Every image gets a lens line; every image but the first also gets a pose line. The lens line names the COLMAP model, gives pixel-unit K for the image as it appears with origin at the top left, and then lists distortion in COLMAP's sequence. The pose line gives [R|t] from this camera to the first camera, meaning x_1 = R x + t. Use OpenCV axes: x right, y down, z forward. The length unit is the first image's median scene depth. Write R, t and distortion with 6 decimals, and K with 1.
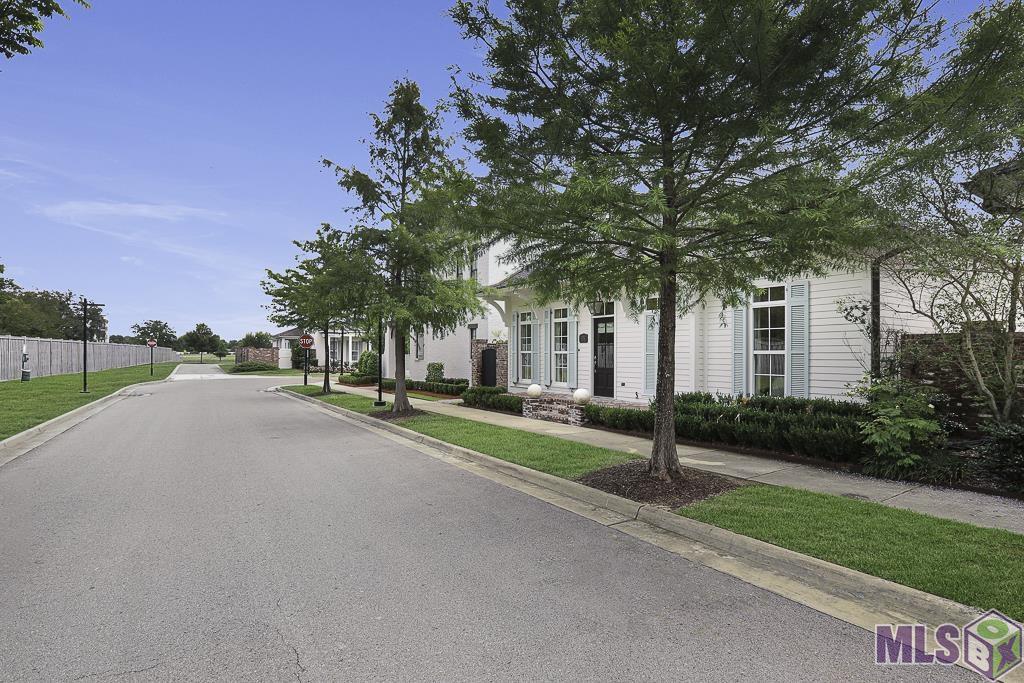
lens RADIAL K [[481.6, 0, 518.0], [0, 481.6, 325.7], [0, 0, 1]] dist [-0.045355, 0.020695]
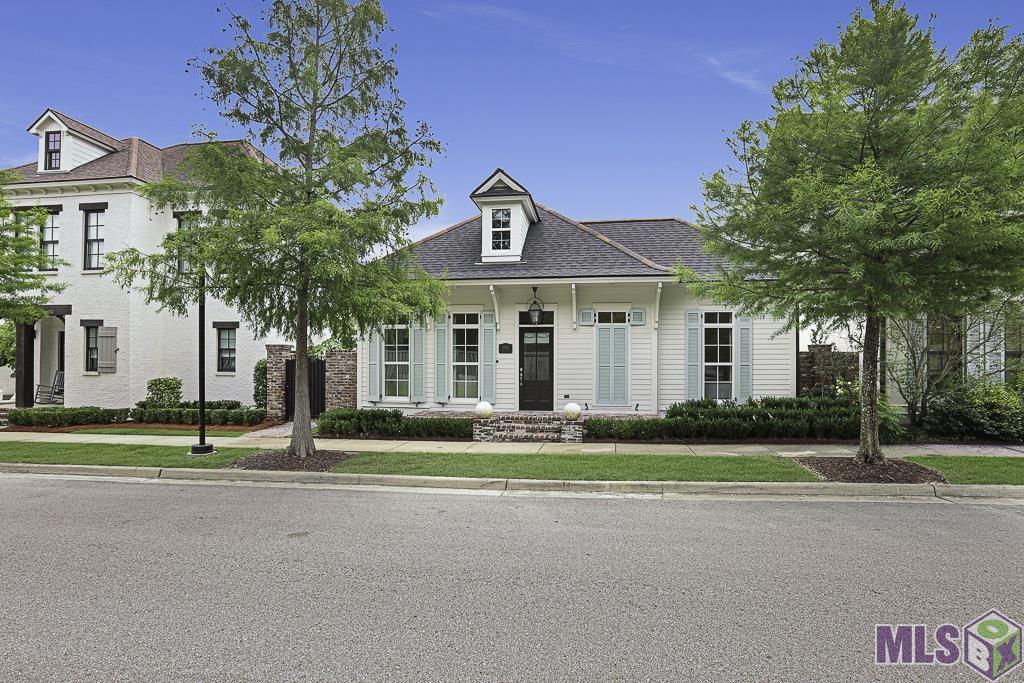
lens RADIAL K [[496.9, 0, 512.0], [0, 496.9, 341.5], [0, 0, 1]] dist [-0.058766, 0.023042]
pose [[0.681019, 0.031890, 0.731571, -0.574704], [-0.041244, 0.999136, -0.005159, 0.018637], [-0.731104, -0.026659, 0.681745, 0.376425]]
